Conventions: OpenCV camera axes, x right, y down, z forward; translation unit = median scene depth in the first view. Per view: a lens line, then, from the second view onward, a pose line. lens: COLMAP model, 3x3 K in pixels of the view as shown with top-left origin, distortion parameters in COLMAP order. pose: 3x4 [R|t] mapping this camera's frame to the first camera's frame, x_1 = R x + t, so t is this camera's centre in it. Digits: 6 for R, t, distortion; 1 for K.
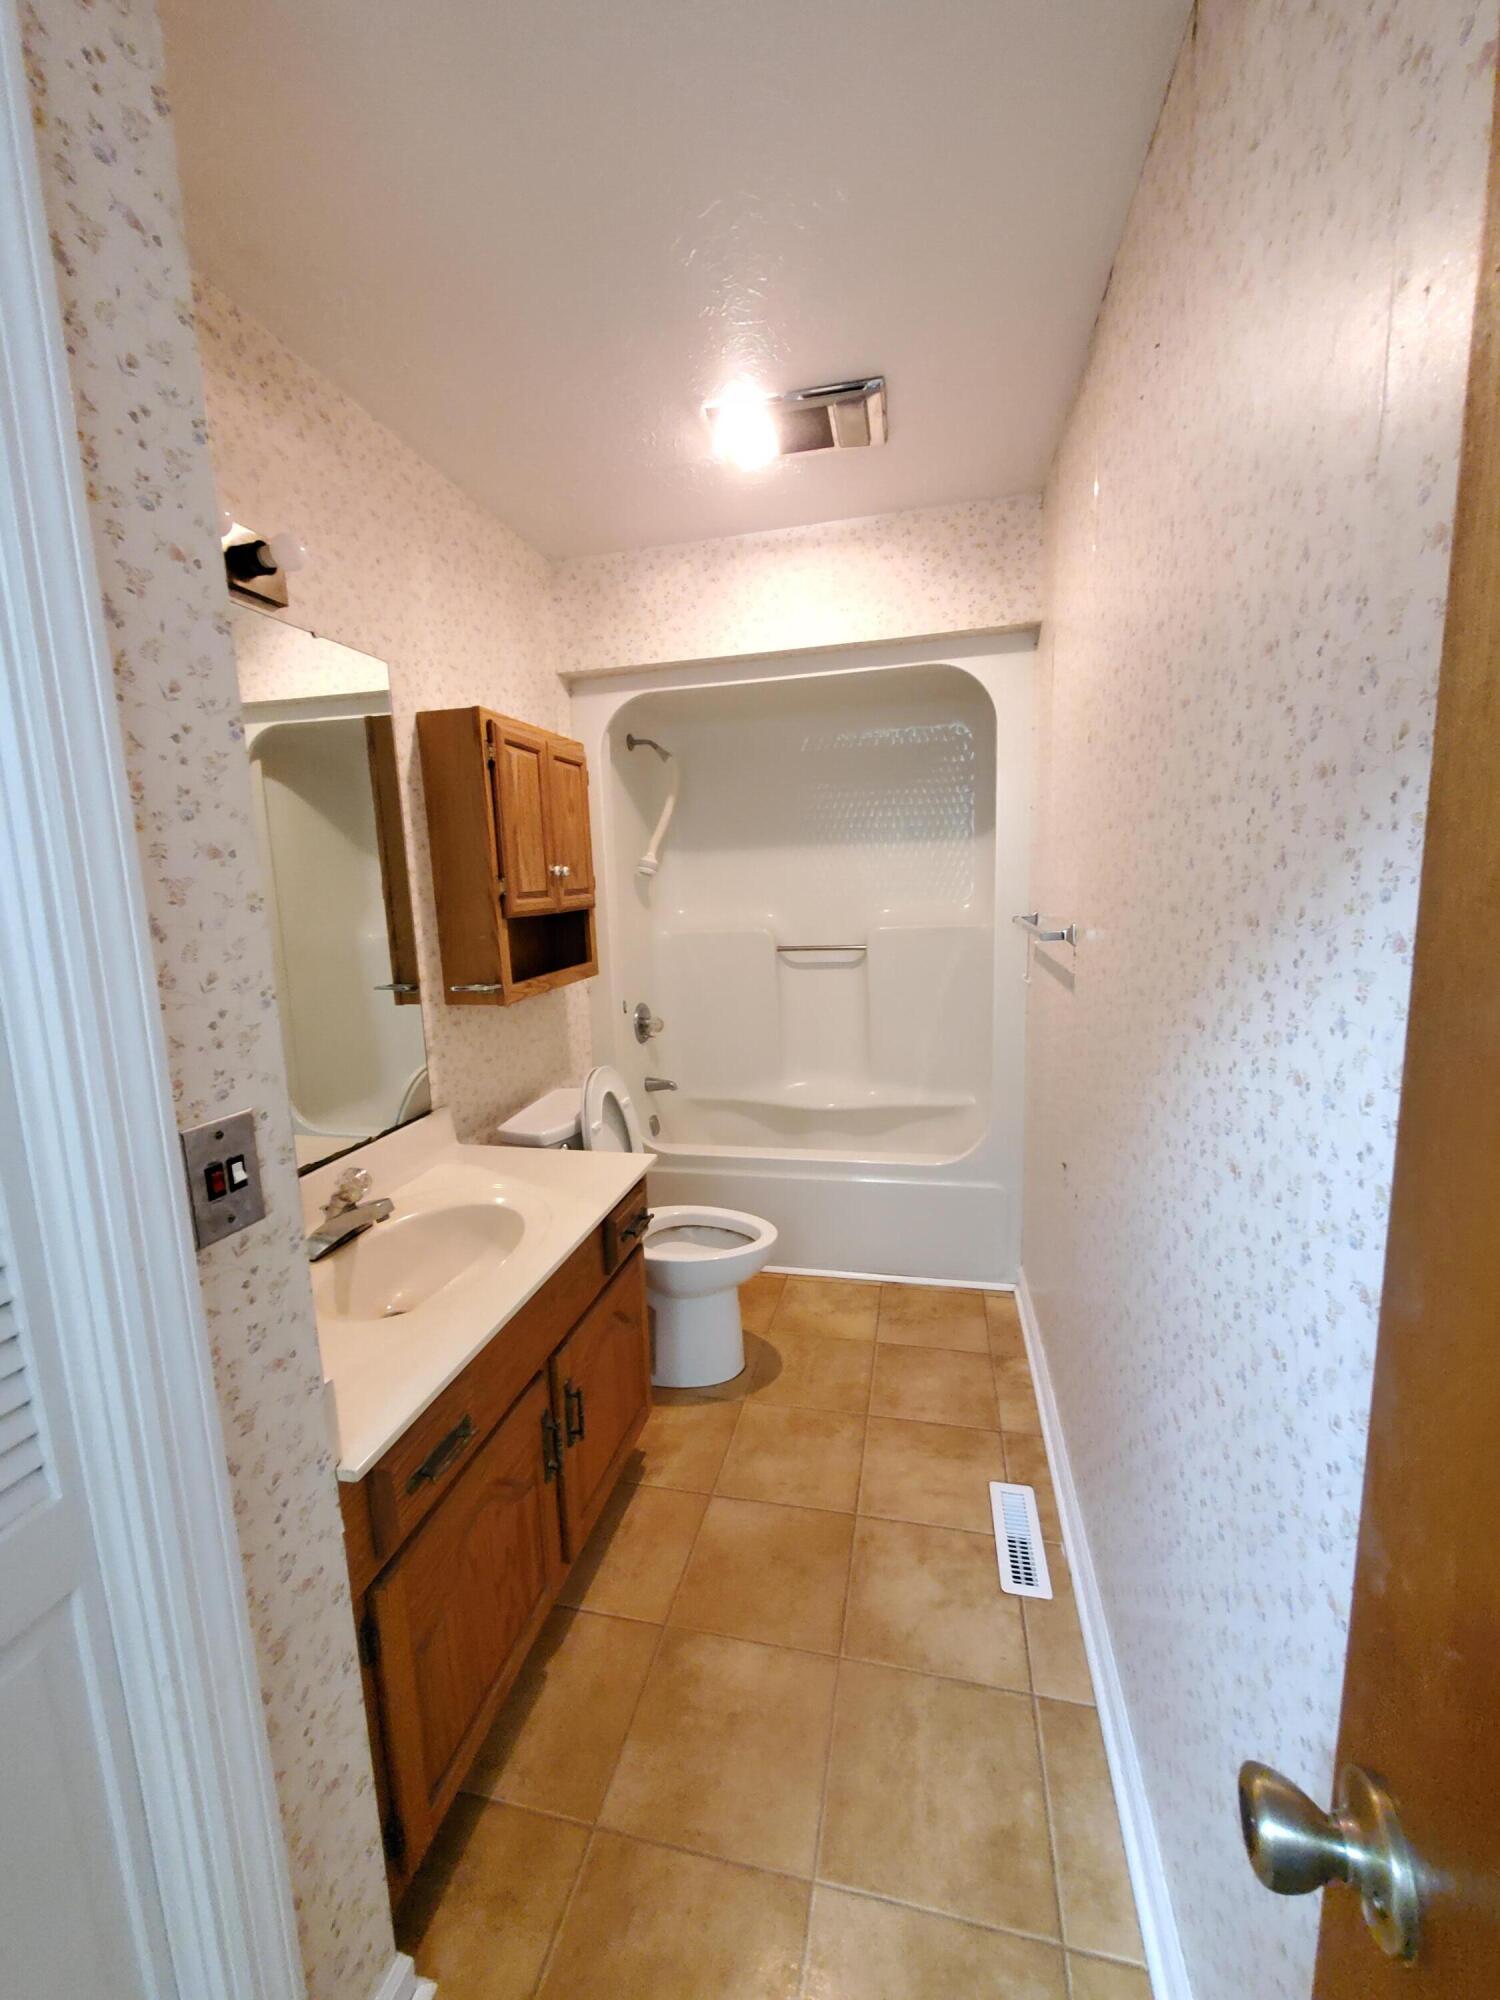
lens RADIAL K [[787.5, 0, 748.4], [0, 787.5, 997.9], [0, 0, 1]] dist [-0.003834, -0.000368]
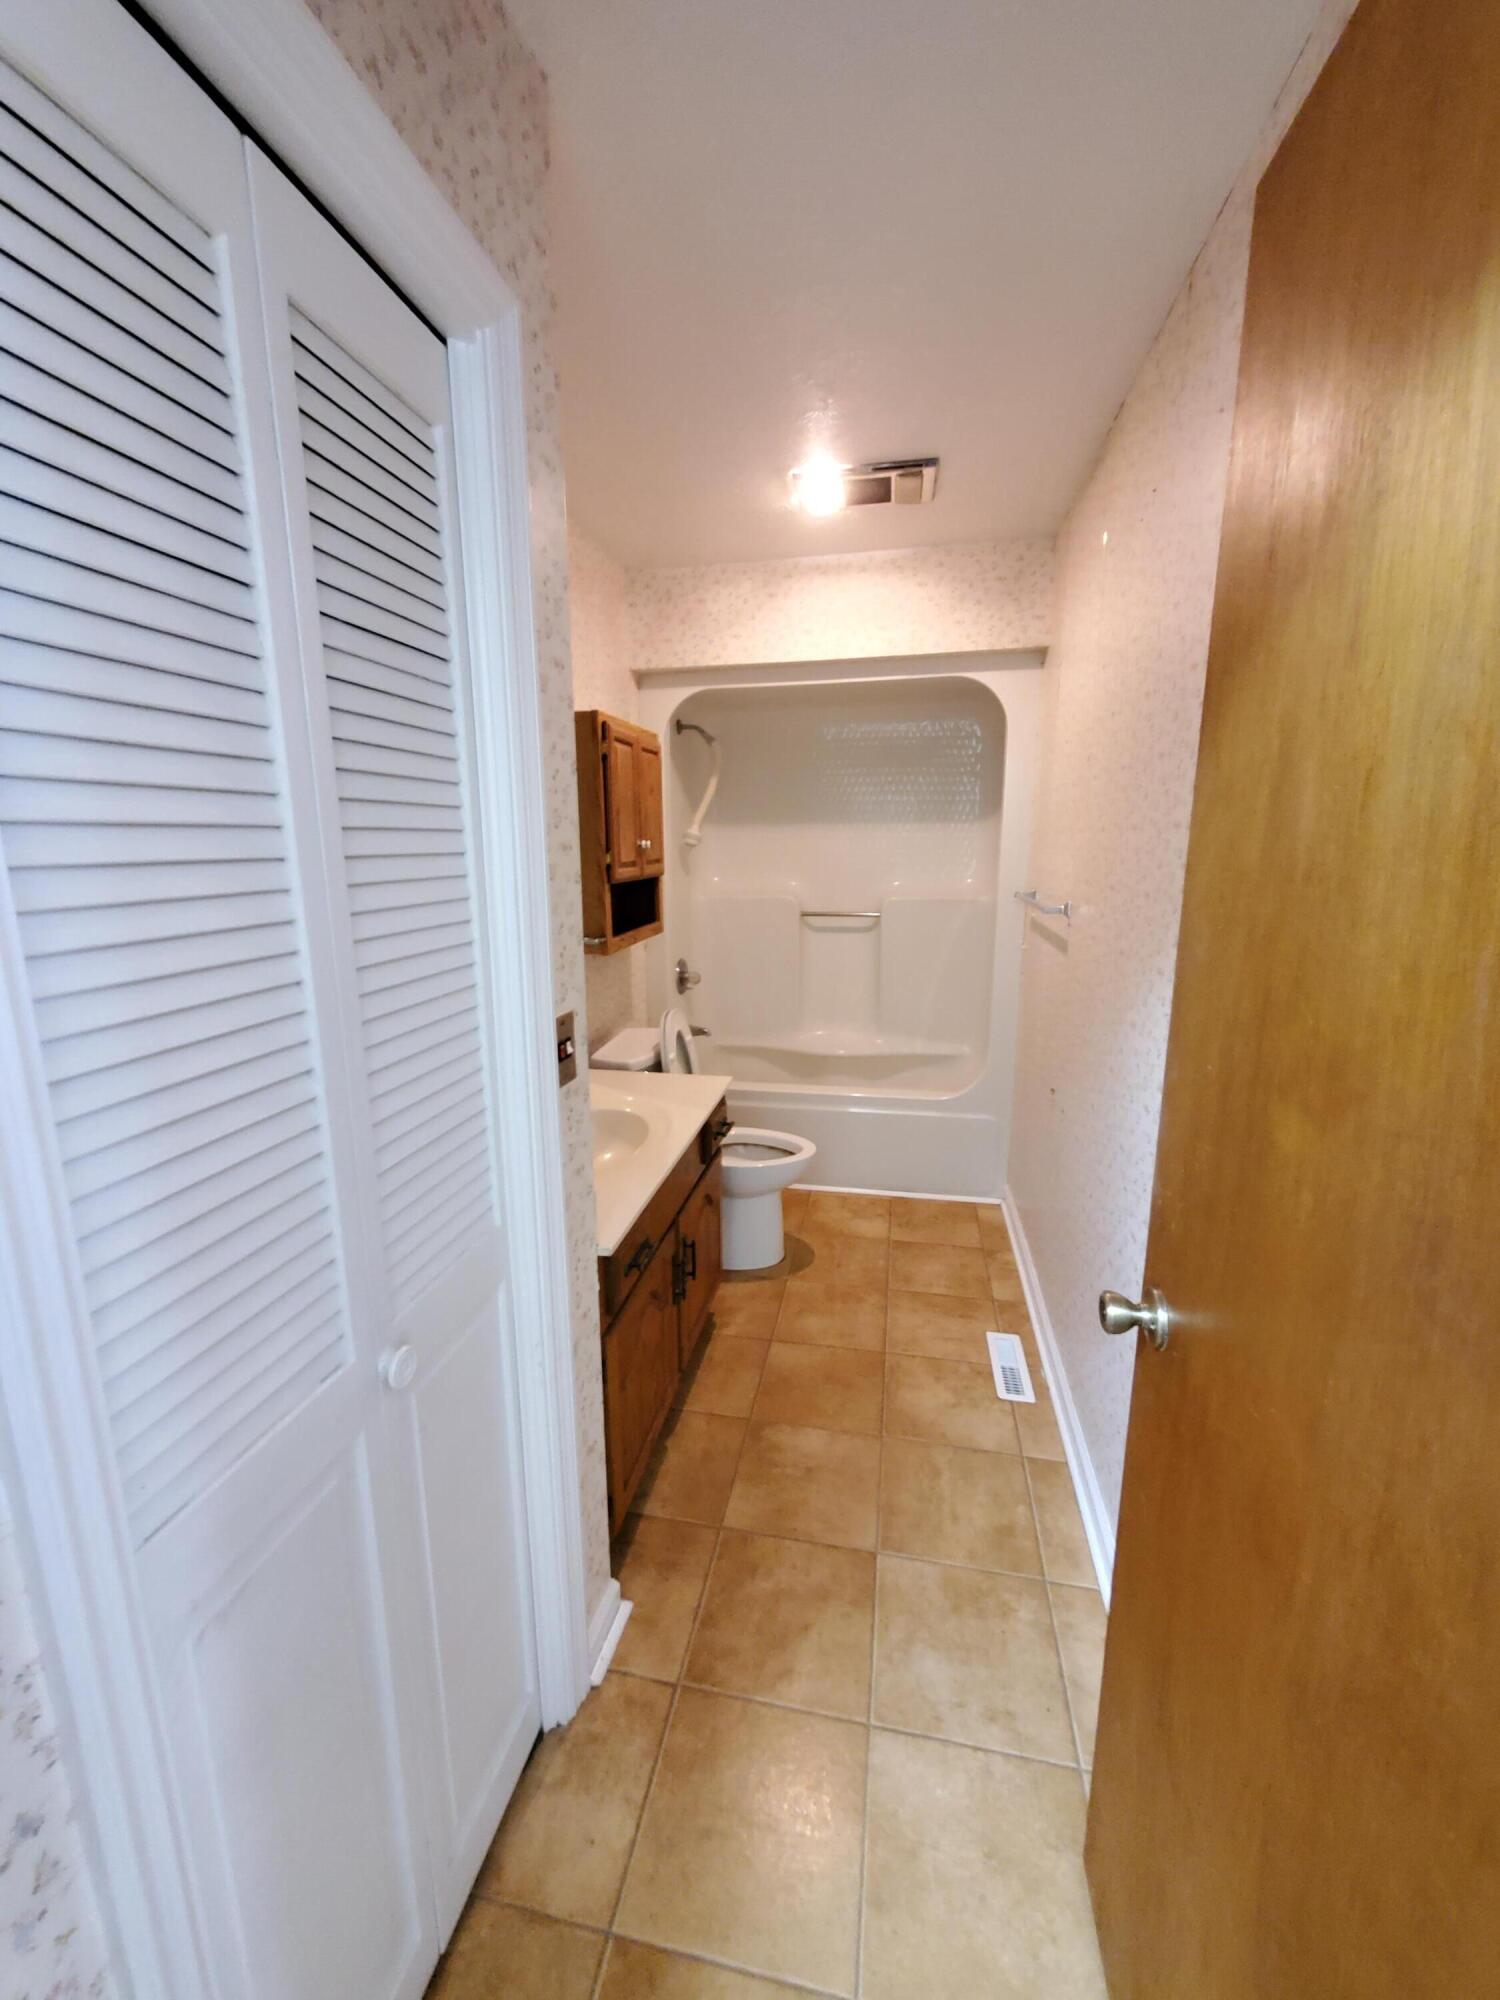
lens RADIAL K [[787.5, 0, 747.0], [0, 787.5, 999.0], [0, 0, 1]] dist [-0.003834, -0.000368]
pose [[0.999209, 0.021083, 0.033725, -0.125373], [-0.022645, 0.998655, 0.046631, 0.014812], [-0.032697, -0.047357, 0.998343, -0.224371]]
